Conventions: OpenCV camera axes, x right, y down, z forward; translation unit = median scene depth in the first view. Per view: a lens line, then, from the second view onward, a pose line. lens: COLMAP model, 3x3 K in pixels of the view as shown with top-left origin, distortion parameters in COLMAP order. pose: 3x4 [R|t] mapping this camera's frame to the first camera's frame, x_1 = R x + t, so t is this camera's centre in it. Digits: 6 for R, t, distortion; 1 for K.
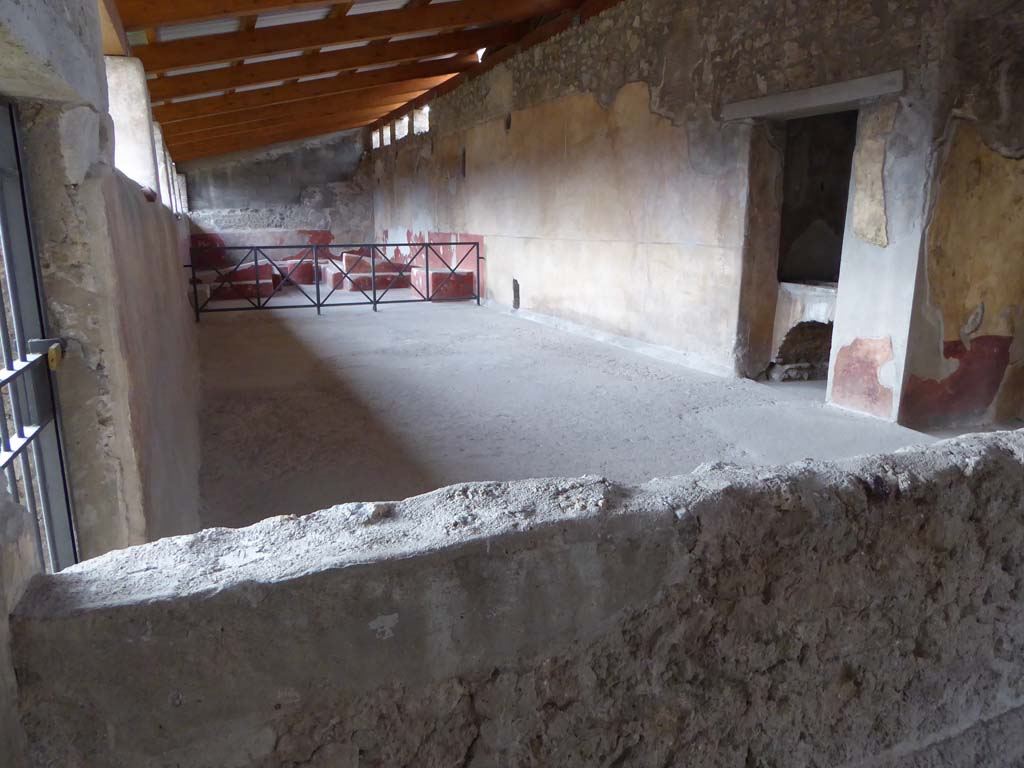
lens RADIAL K [[714.9, 0, 513.2], [0, 714.9, 376.4], [0, 0, 1]] dist [-0.039996, 0.009026]
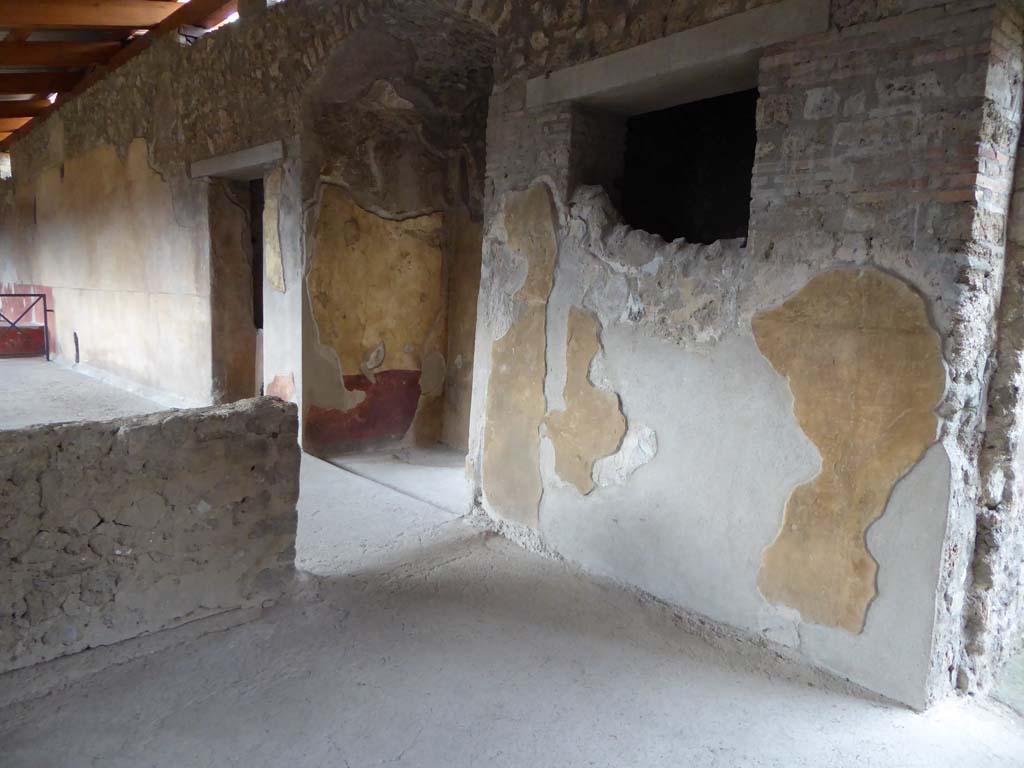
lens RADIAL K [[714.9, 0, 513.2], [0, 714.9, 376.4], [0, 0, 1]] dist [-0.039996, 0.009026]
pose [[0.932869, -0.024053, 0.359413, 0.357810], [0.054117, 0.995802, -0.073819, 0.040874], [-0.356129, 0.088314, 0.930254, -0.134655]]
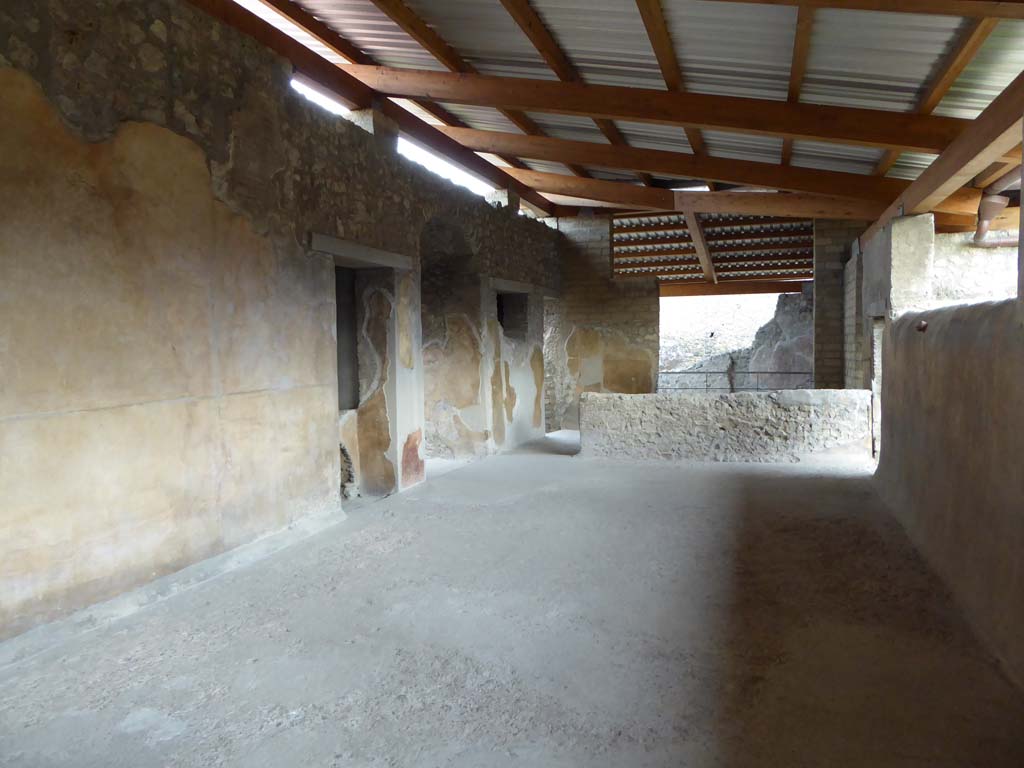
lens RADIAL K [[714.9, 0, 513.2], [0, 714.9, 376.4], [0, 0, 1]] dist [-0.039996, 0.009026]
pose [[-0.735934, -0.016497, 0.676852, -0.512858], [0.164452, 0.965409, 0.202337, -0.344196], [-0.656777, 0.260216, -0.707765, 1.515121]]
